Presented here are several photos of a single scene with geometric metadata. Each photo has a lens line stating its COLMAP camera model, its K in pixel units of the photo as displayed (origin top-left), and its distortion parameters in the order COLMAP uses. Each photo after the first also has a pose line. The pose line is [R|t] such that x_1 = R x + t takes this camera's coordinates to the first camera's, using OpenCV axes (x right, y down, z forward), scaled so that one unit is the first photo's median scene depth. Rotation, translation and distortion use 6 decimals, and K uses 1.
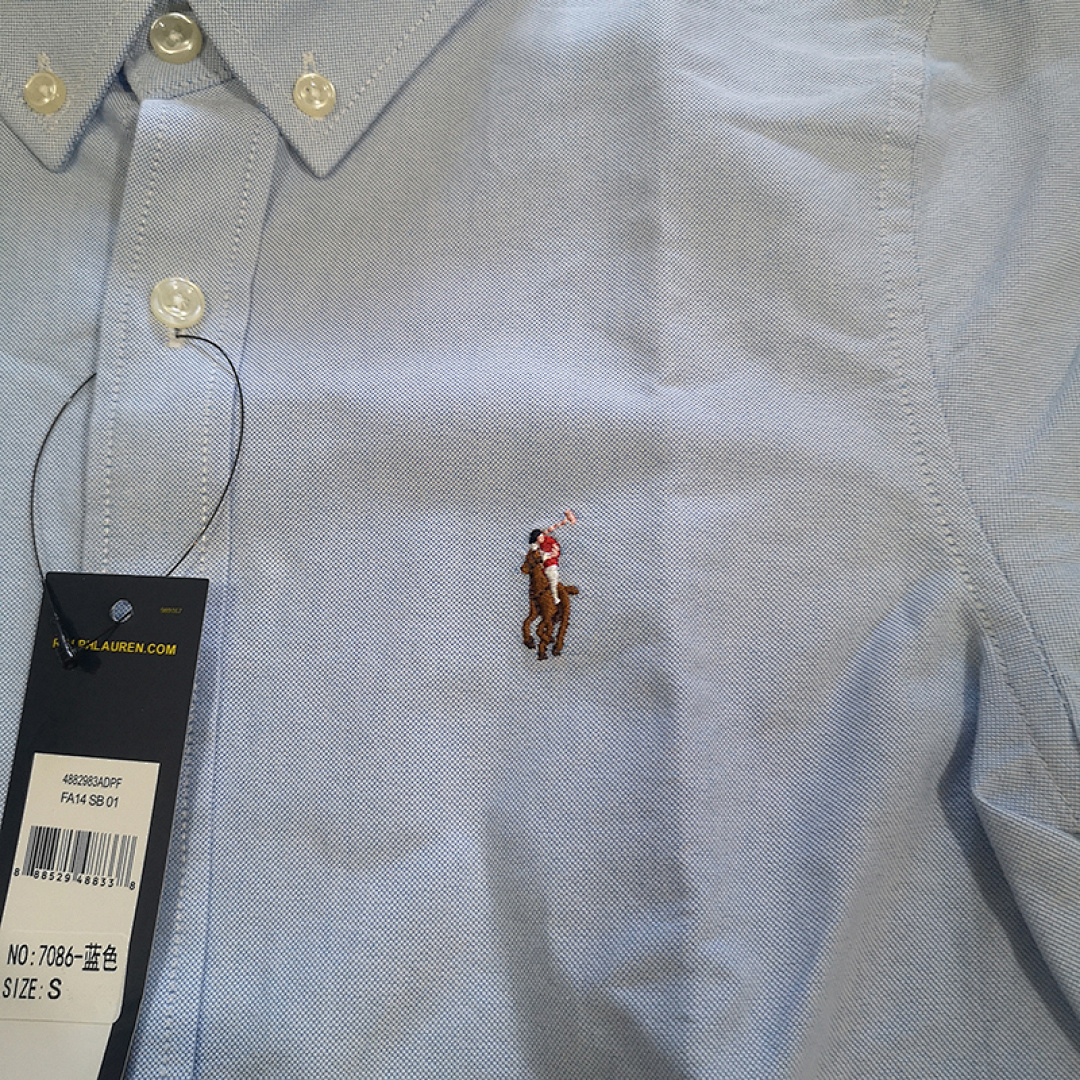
lens RADIAL K [[1000.9, 0, 540.0], [0, 1000.9, 540.0], [0, 0, 1]] dist [0.006728, 0.005728]
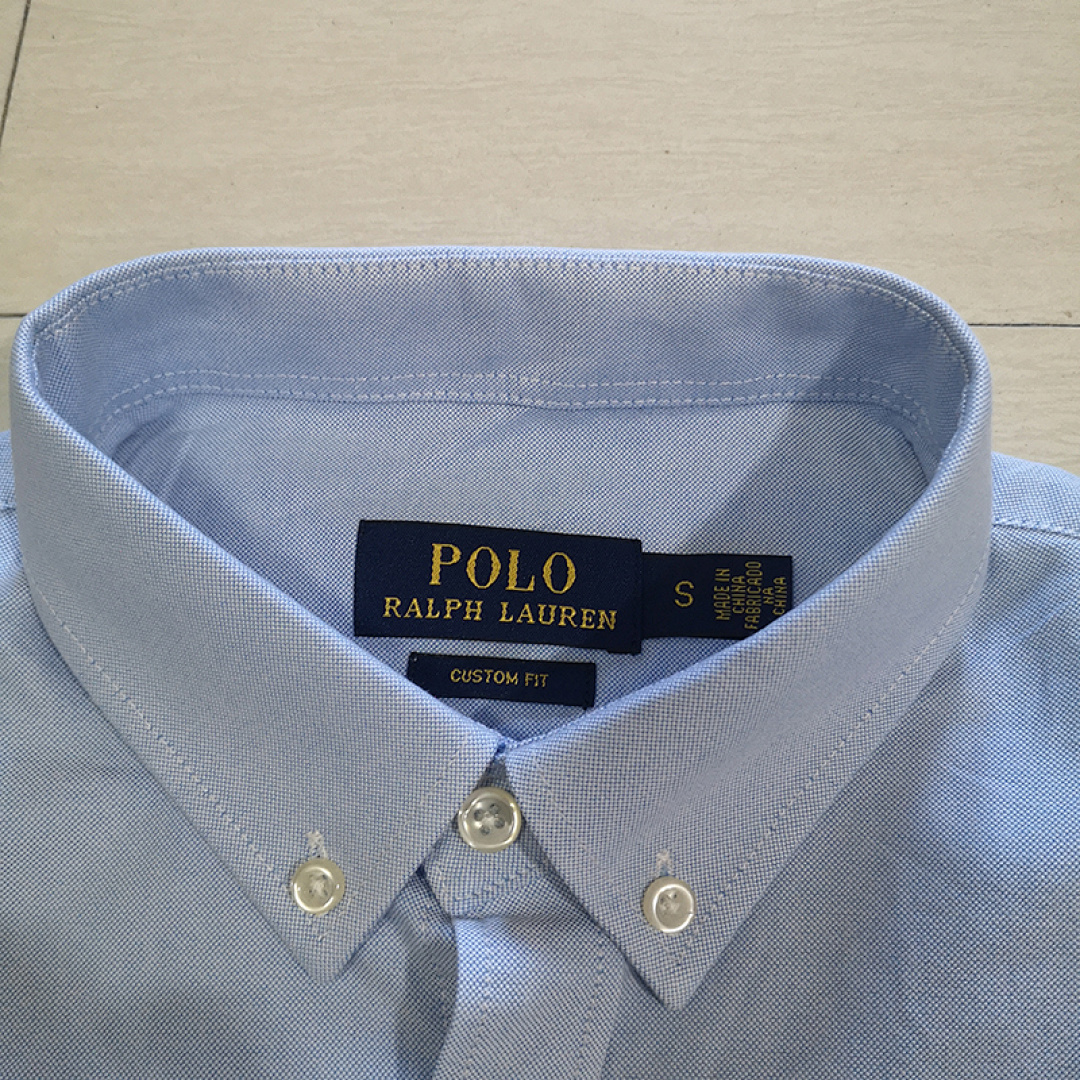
lens RADIAL K [[1000.9, 0, 540.0], [0, 1000.9, 540.0], [0, 0, 1]] dist [0.006728, 0.005728]
pose [[0.999364, 0.024569, -0.025861, -0.334833], [-0.025842, 0.998410, -0.050099, -0.733198], [0.024589, 0.050736, 0.998409, 0.237626]]
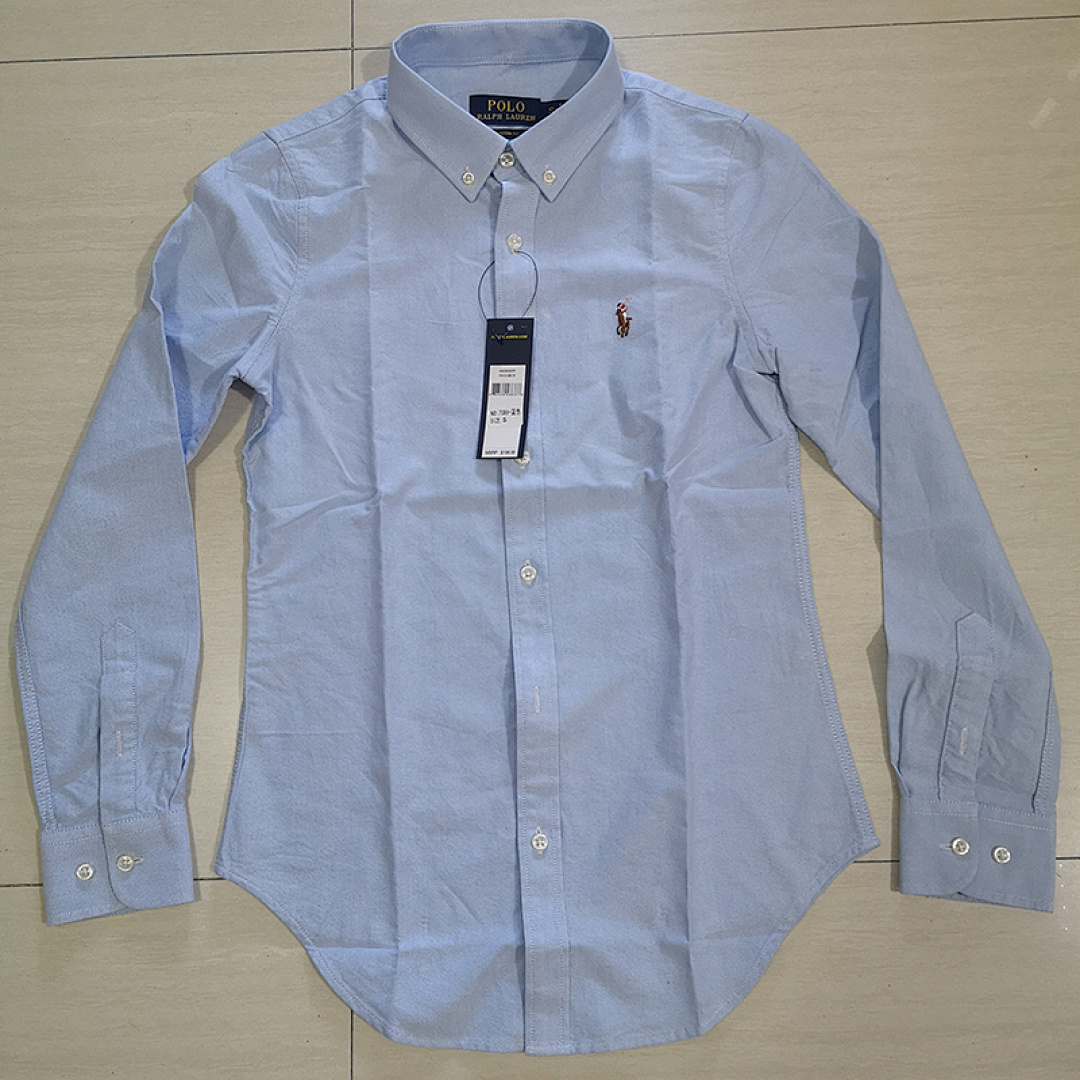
lens RADIAL K [[1000.9, 0, 540.0], [0, 1000.9, 540.0], [0, 0, 1]] dist [0.006728, 0.005728]
pose [[0.999555, -0.029052, -0.006812, -0.288759], [0.029615, 0.993798, 0.107184, 0.440099], [0.003656, -0.107338, 0.994216, -2.678155]]
